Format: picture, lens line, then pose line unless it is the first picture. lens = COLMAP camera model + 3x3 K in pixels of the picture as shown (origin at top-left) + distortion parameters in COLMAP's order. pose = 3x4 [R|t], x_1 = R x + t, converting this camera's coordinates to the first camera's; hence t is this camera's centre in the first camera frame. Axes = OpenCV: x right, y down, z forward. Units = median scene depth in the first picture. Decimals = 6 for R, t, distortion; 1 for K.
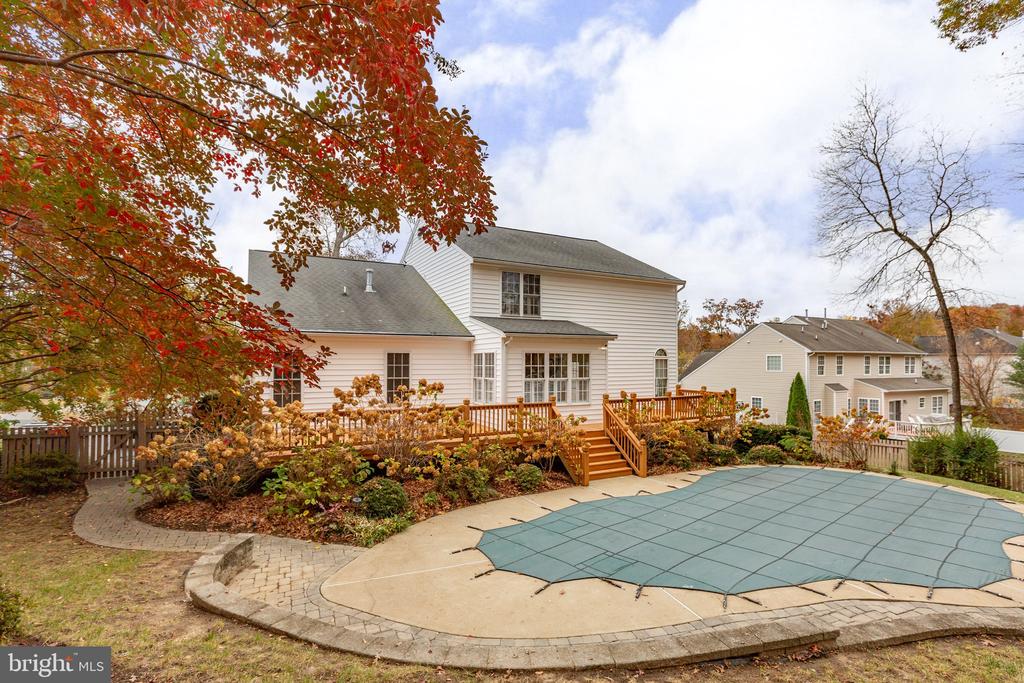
lens RADIAL K [[480.2, 0, 514.5], [0, 480.2, 354.4], [0, 0, 1]] dist [0.001409, 0.000241]
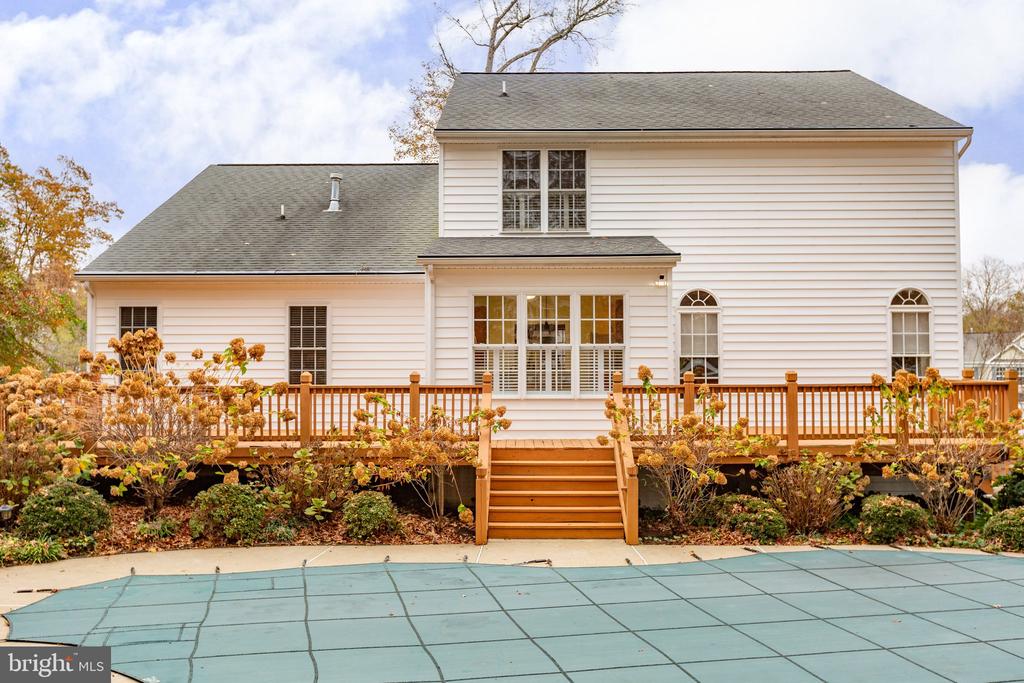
lens RADIAL K [[888.4, 0, 481.2], [0, 888.4, 341.1], [0, 0, 1]] dist [-0.007974, -0.005178]
pose [[0.878898, -0.014728, -0.476782, 0.510018], [0.011887, 0.999889, -0.008974, 0.057215], [0.476861, 0.002220, 0.878976, 0.148246]]
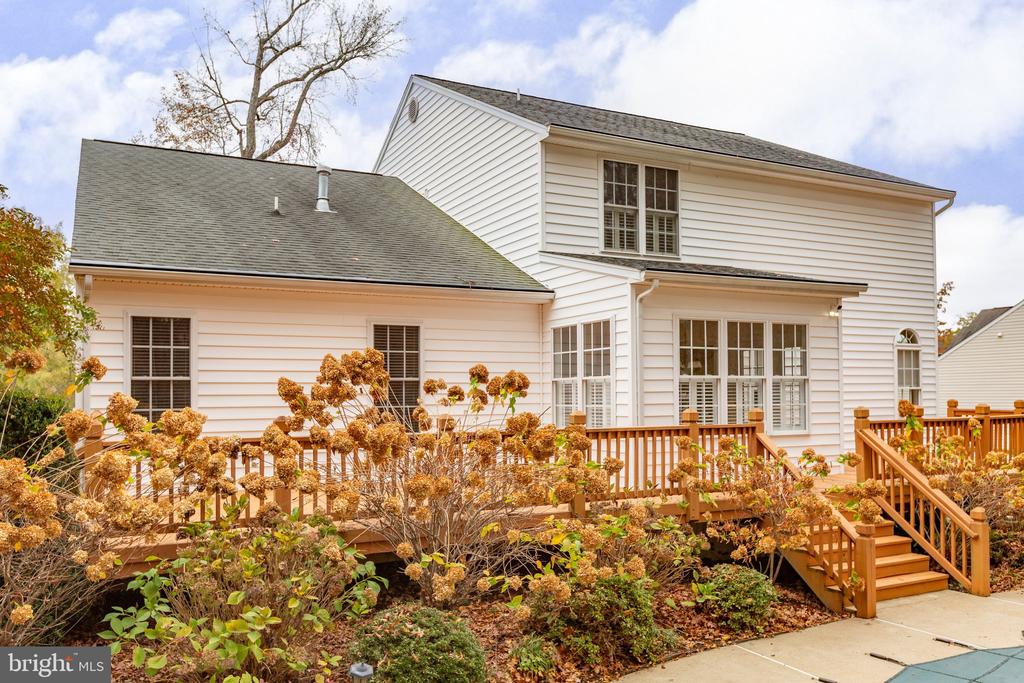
lens RADIAL K [[799.2, 0, 509.5], [0, 799.2, 370.3], [0, 0, 1]] dist [0.000634, -0.005511]
pose [[0.999702, -0.007470, -0.023221, -0.124501], [0.007230, 0.999920, -0.010390, 0.053586], [0.023297, 0.010219, 0.999676, 0.249302]]
